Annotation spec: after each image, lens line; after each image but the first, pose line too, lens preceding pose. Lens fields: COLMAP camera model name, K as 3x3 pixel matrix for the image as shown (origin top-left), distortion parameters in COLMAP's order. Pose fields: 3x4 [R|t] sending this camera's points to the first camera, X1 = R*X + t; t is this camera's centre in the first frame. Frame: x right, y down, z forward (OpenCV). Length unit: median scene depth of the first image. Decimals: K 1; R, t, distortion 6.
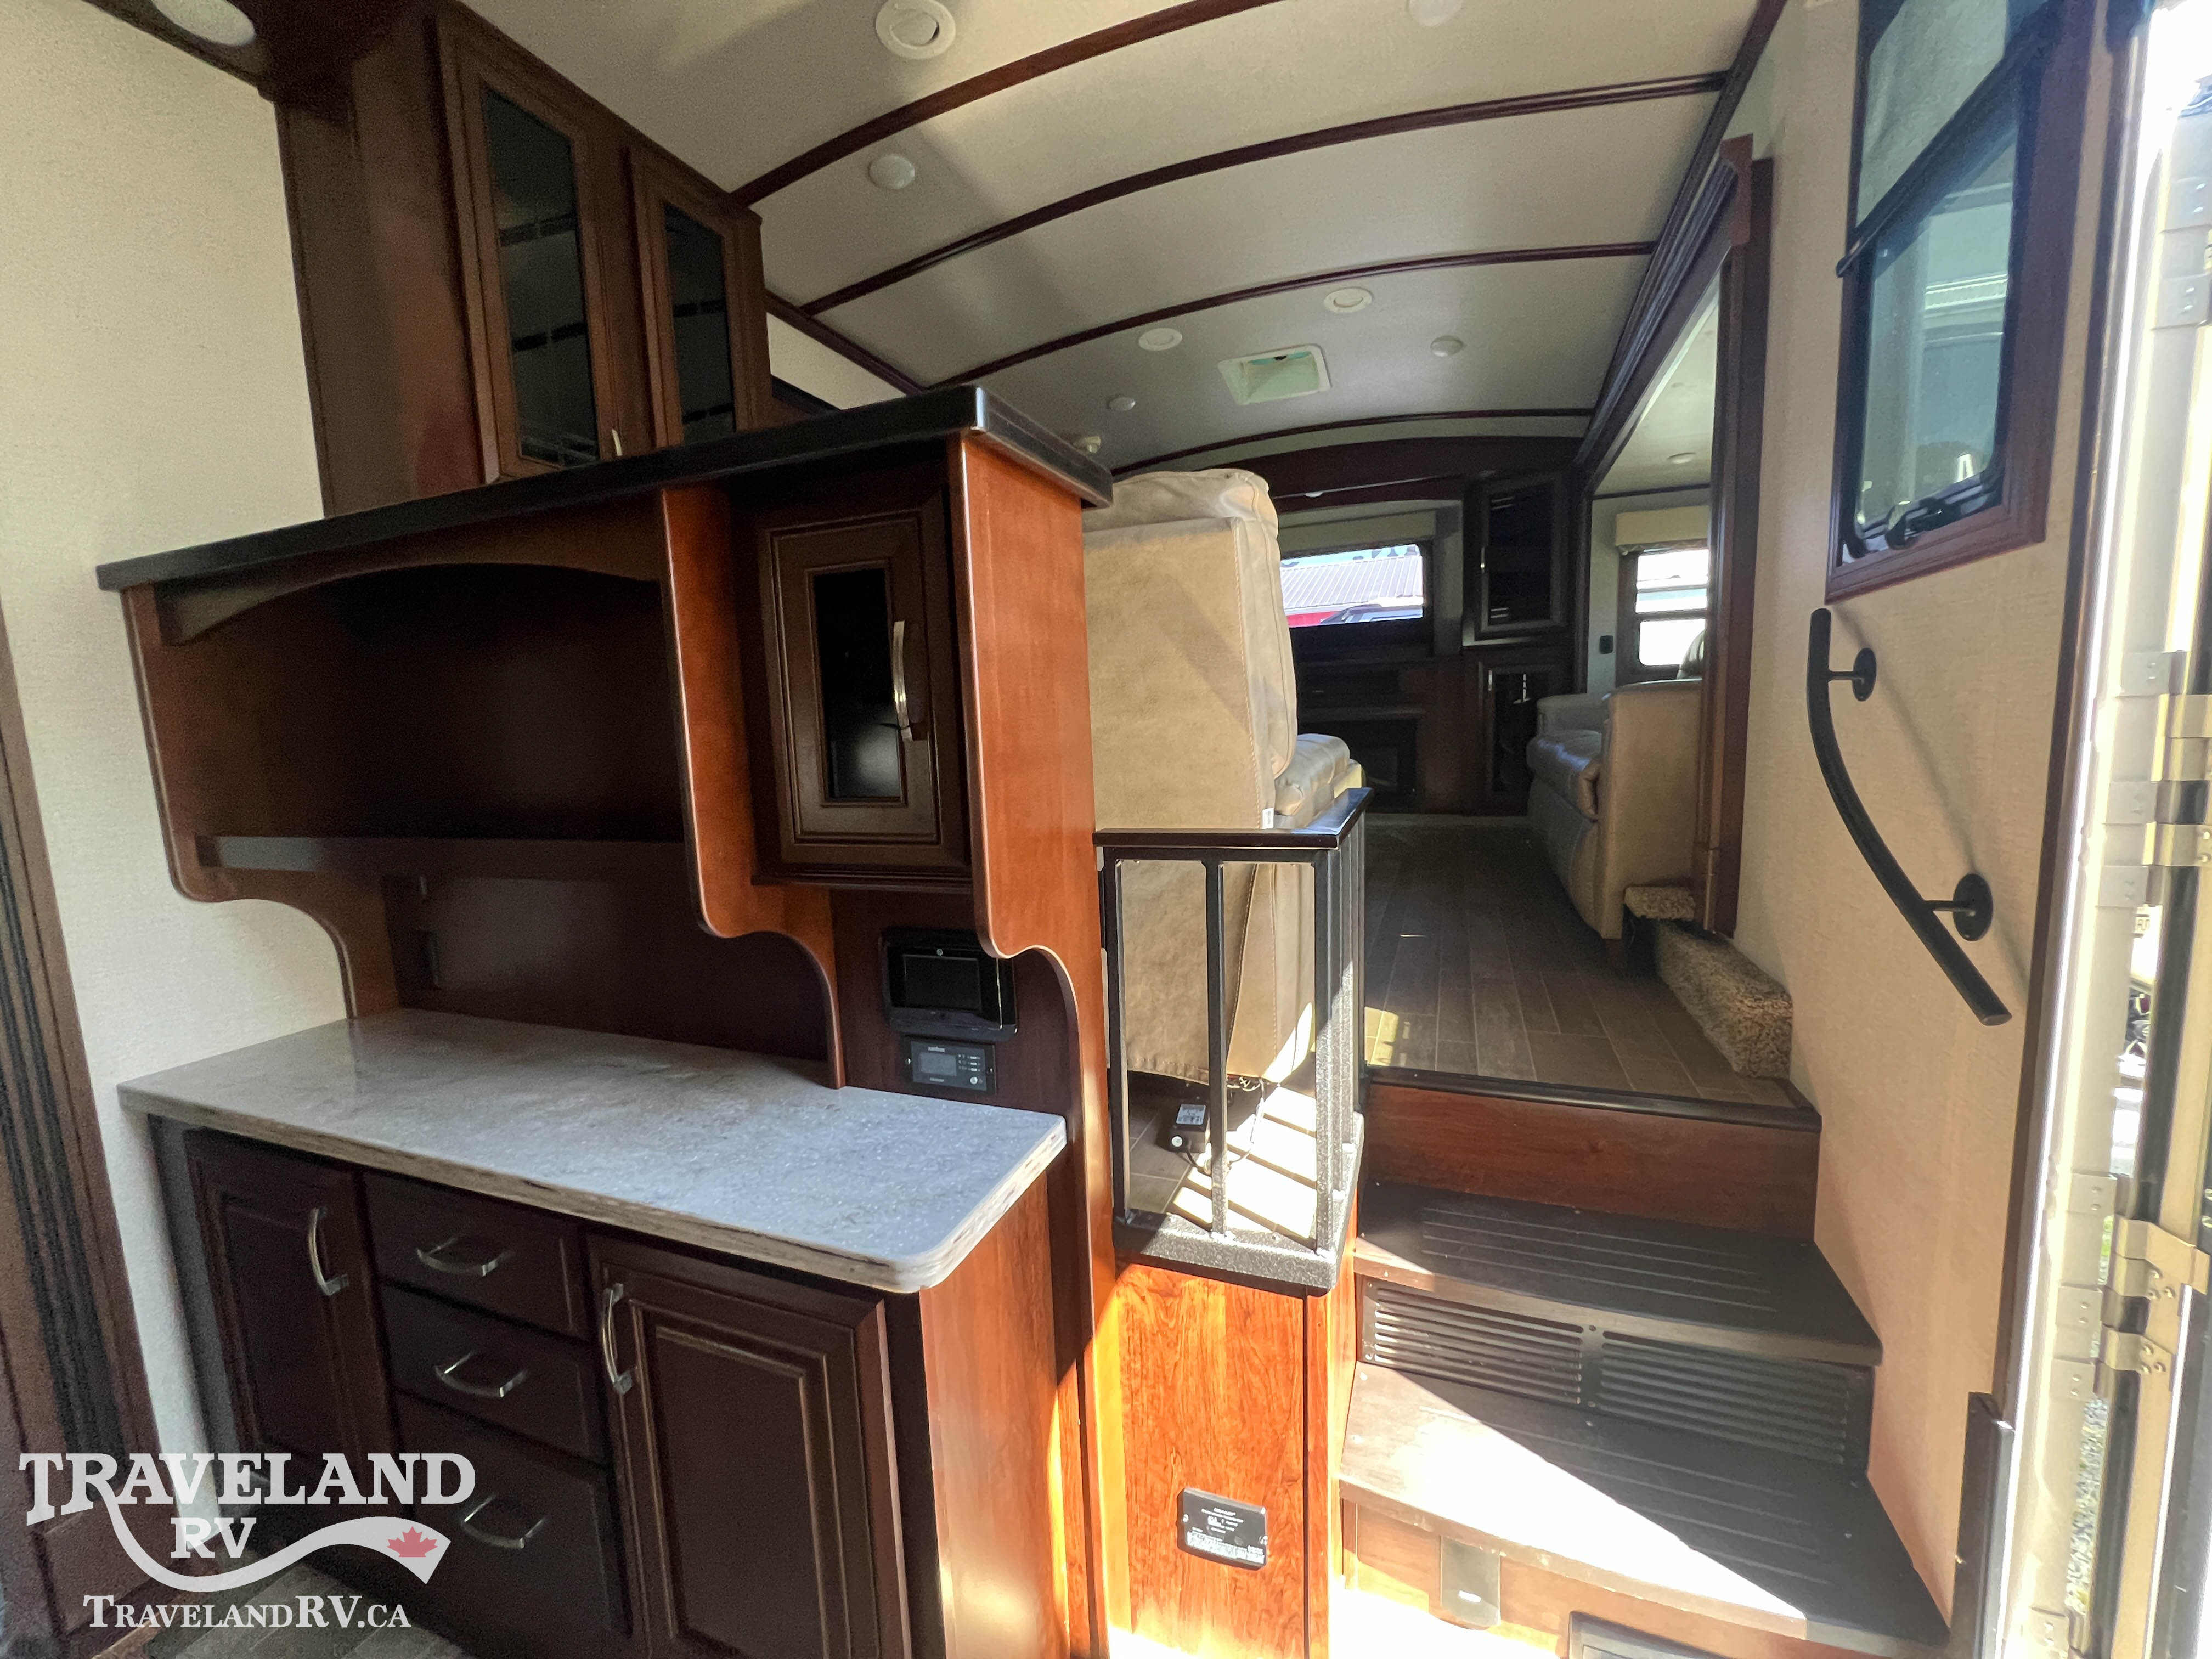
lens RADIAL K [[890.2, 0, 1108.3], [0, 890.2, 822.0], [0, 0, 1]] dist [-0.000121, 0.000349]
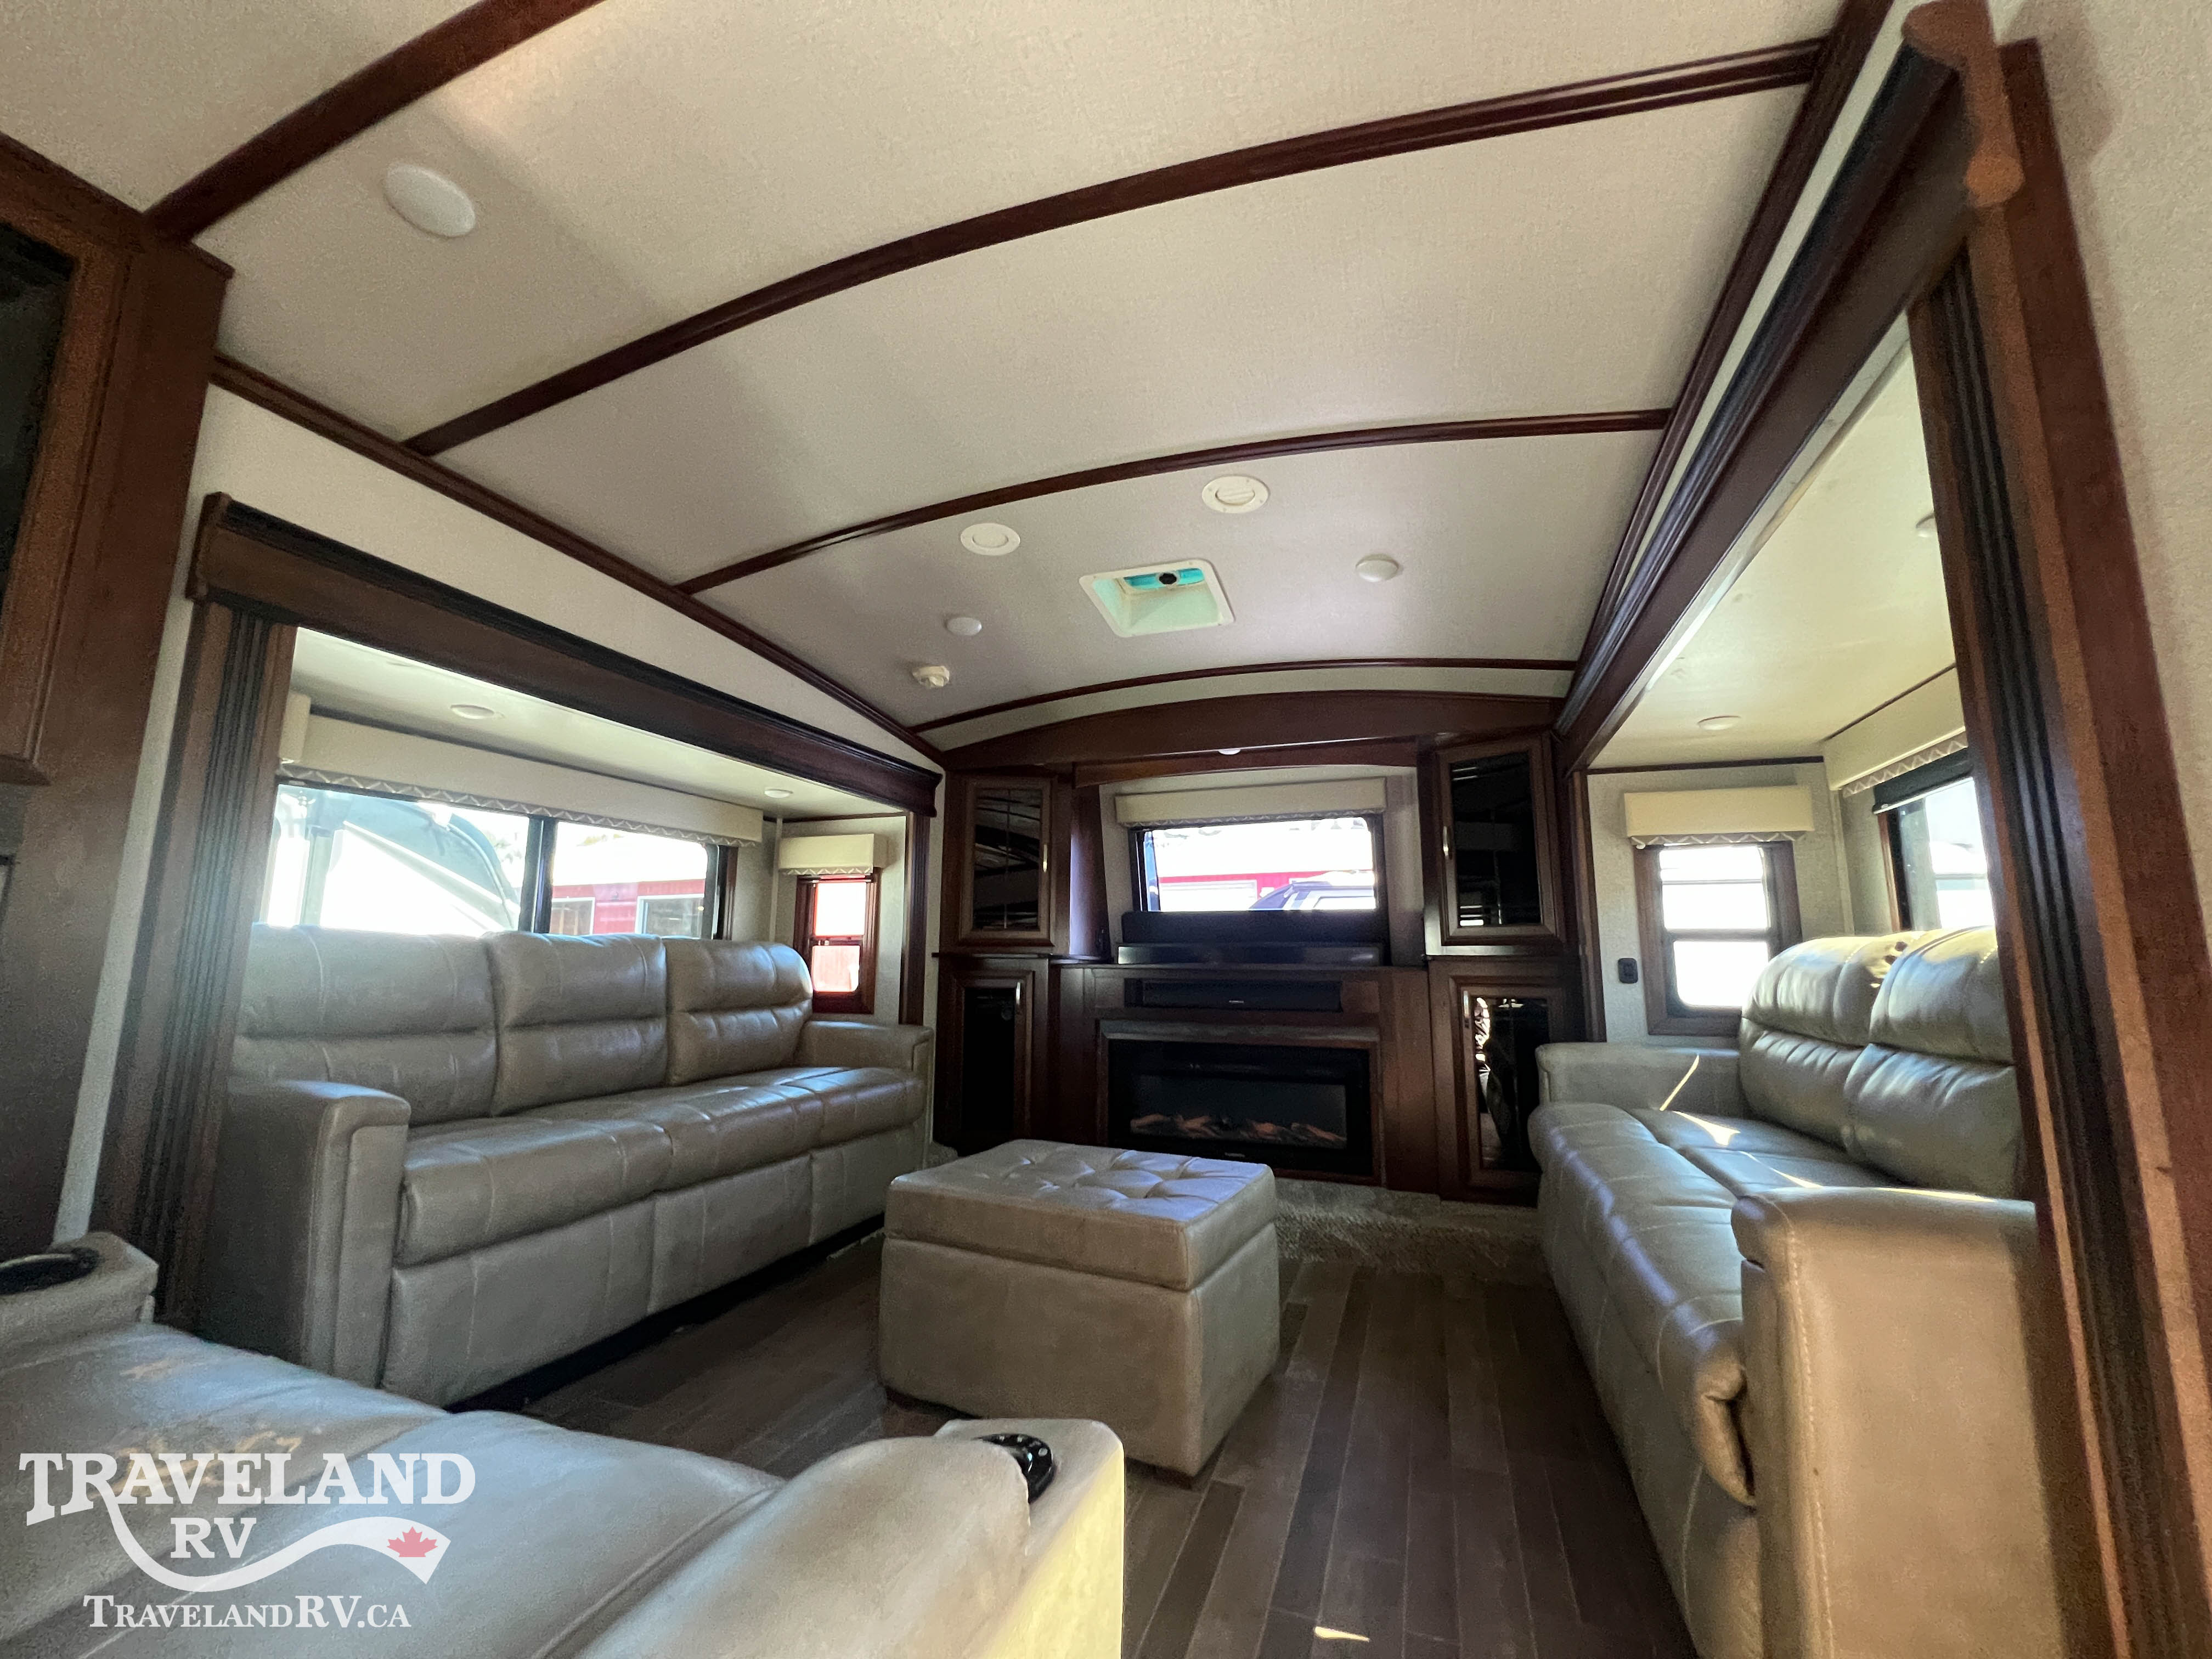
lens RADIAL K [[890.2, 0, 1108.3], [0, 890.2, 822.0], [0, 0, 1]] dist [-0.000121, 0.000349]
pose [[0.998764, 0.046214, 0.018319, 0.135863], [-0.039591, 0.962298, -0.269101, -0.109512], [-0.030065, 0.268043, 0.962938, 0.312623]]
